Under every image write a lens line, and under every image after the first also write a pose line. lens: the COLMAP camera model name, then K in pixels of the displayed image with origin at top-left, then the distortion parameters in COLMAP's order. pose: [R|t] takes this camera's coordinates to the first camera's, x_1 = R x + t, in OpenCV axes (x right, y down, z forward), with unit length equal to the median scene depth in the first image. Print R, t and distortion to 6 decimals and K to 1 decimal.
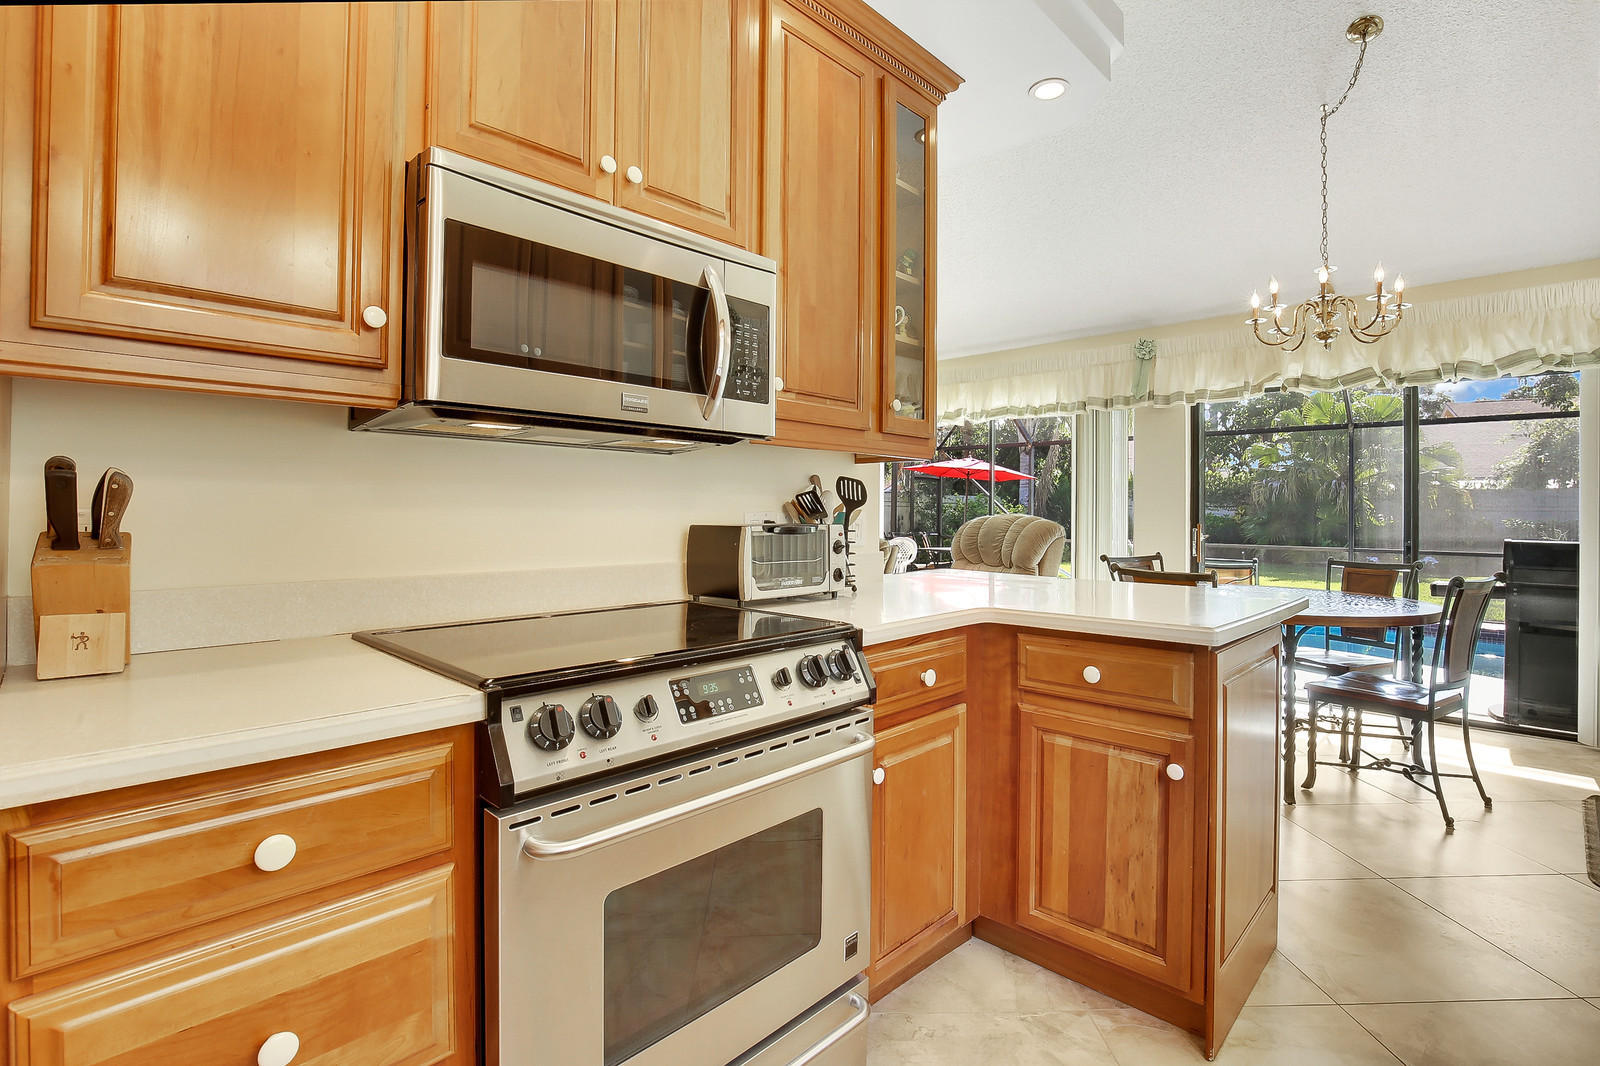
lens RADIAL K [[748.0, 0, 788.3], [0, 748.0, 510.1], [0, 0, 1]] dist [-0.023115, 0.000774]
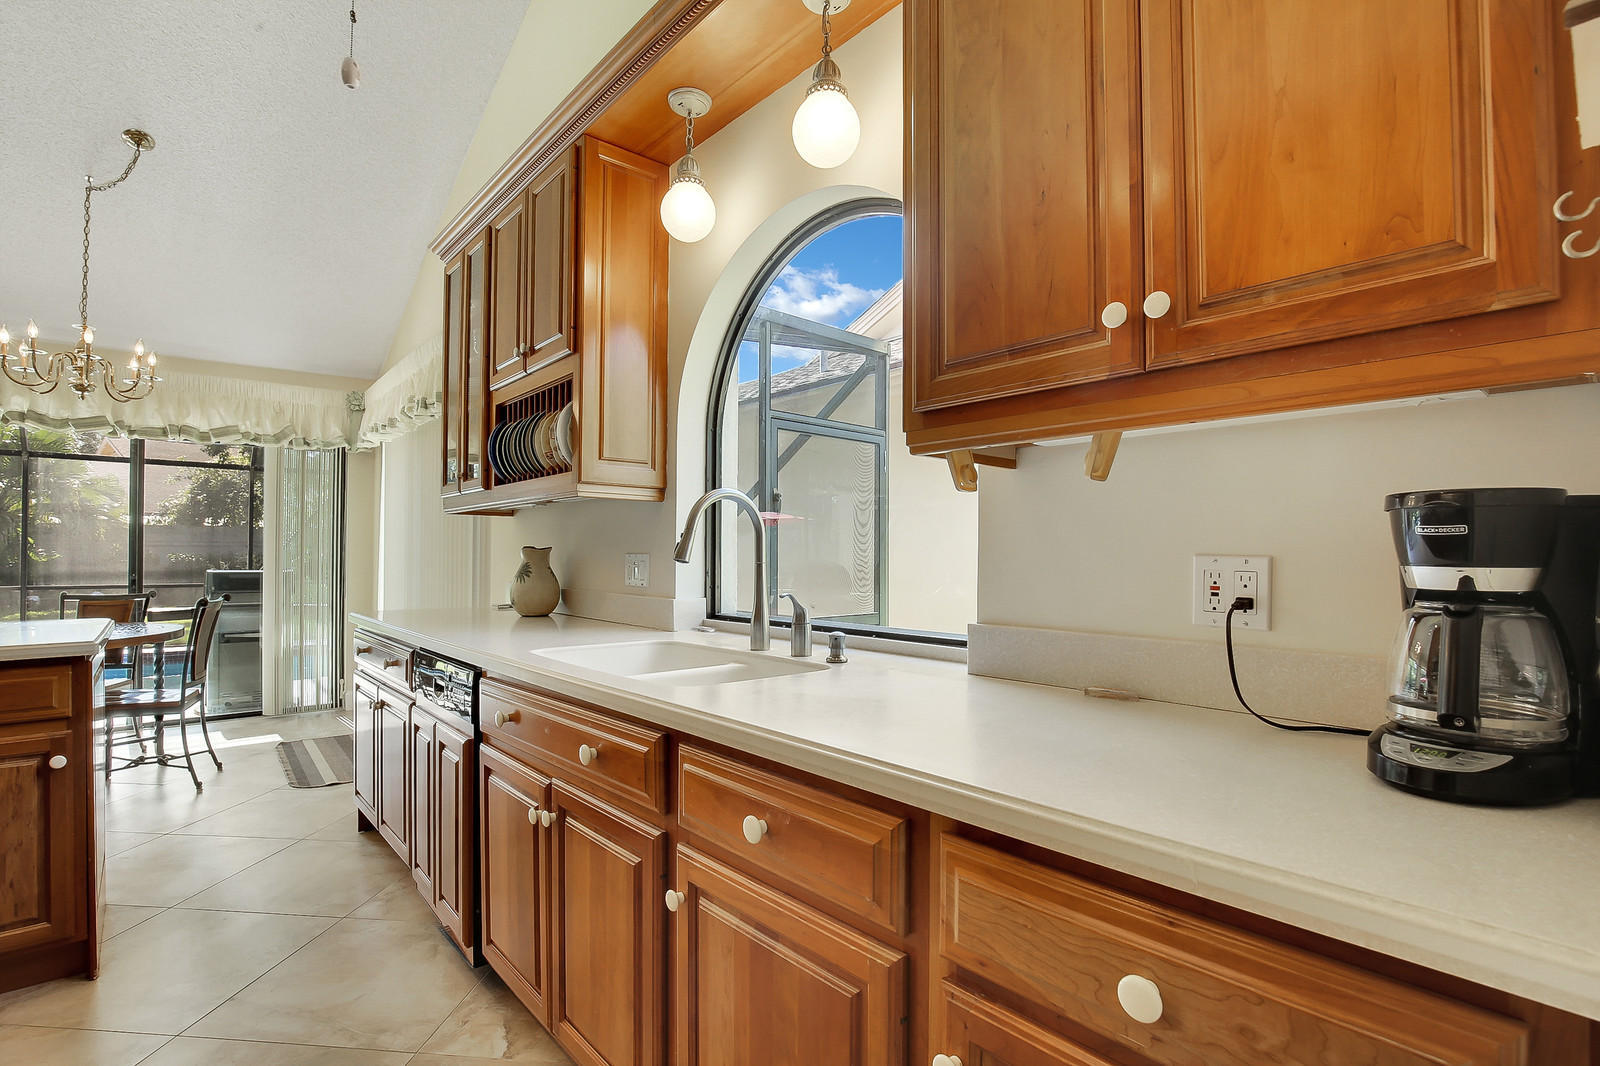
lens RADIAL K [[748.0, 0, 806.0], [0, 748.0, 540.8], [0, 0, 1]] dist [-0.023115, 0.000774]
pose [[0.075407, 0.008684, 0.997115, -0.245601], [-0.003539, 0.999958, -0.008441, -0.004453], [-0.997147, -0.002893, 0.075435, -0.137813]]
